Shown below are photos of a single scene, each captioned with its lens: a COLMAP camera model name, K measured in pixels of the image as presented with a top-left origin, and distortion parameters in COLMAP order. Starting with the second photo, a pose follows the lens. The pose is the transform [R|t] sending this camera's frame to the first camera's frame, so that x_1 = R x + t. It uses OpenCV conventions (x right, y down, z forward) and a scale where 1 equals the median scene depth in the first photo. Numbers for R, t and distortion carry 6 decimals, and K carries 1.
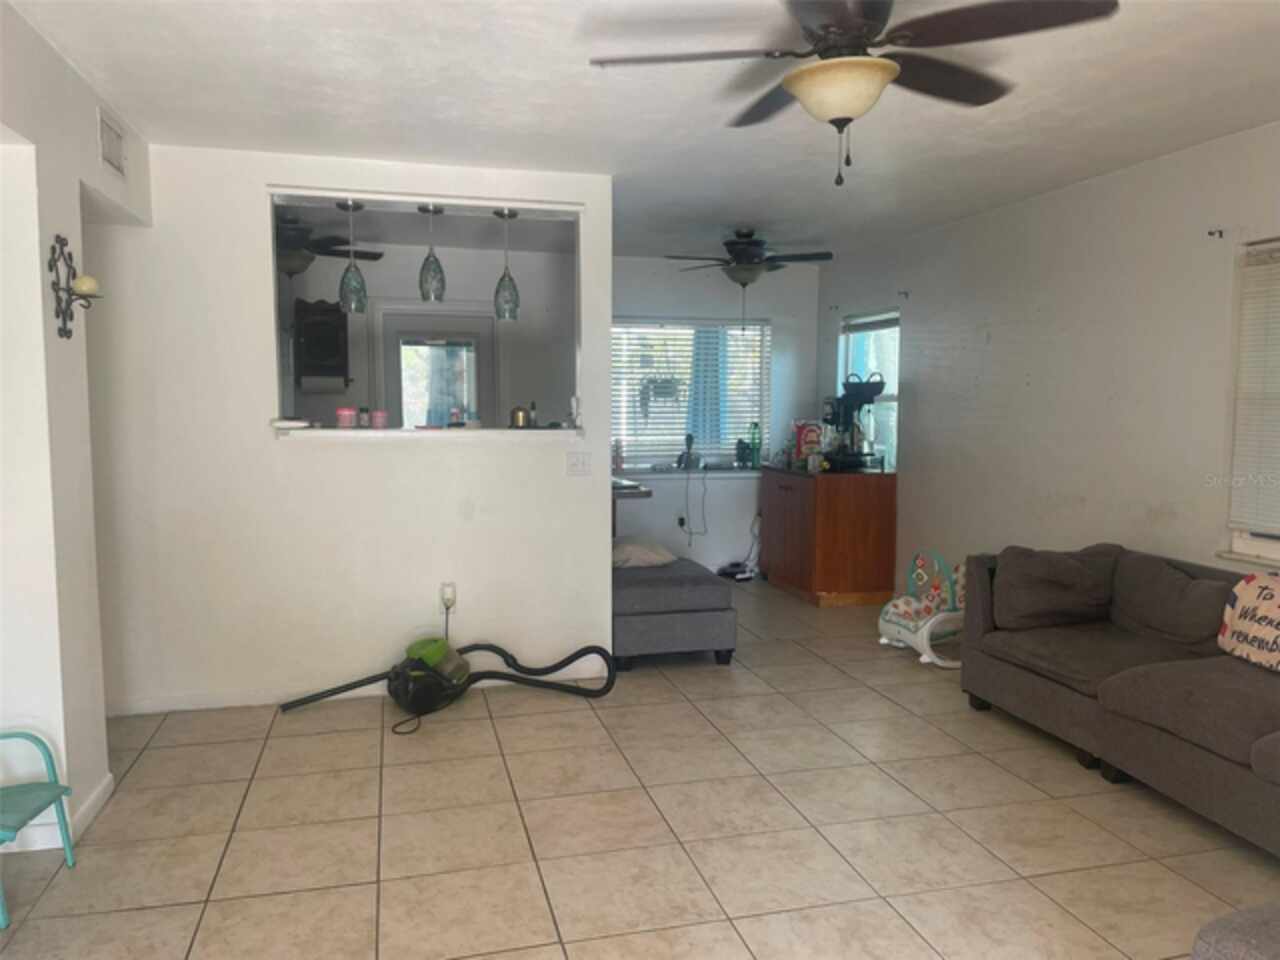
lens RADIAL K [[968.2, 0, 640.1], [0, 968.2, 479.3], [0, 0, 1]] dist [0.026267, -0.001280]
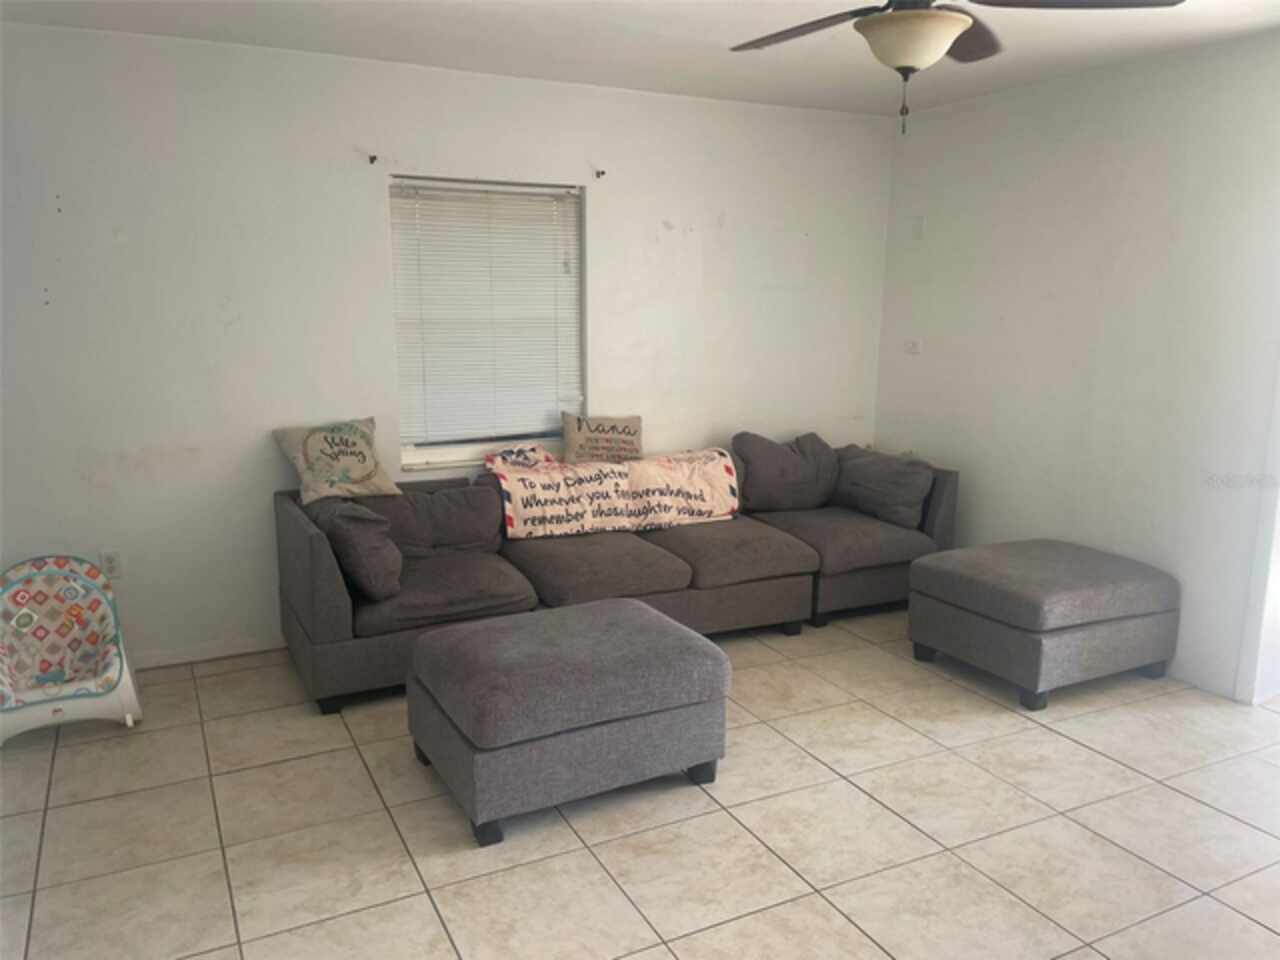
lens RADIAL K [[968.2, 0, 638.0], [0, 968.2, 482.0], [0, 0, 1]] dist [0.026267, -0.001280]
pose [[-0.216861, -0.186732, 0.958177, -0.575373], [0.073498, 0.975626, 0.206767, -0.130057], [-0.973432, 0.115264, -0.197851, 1.119731]]
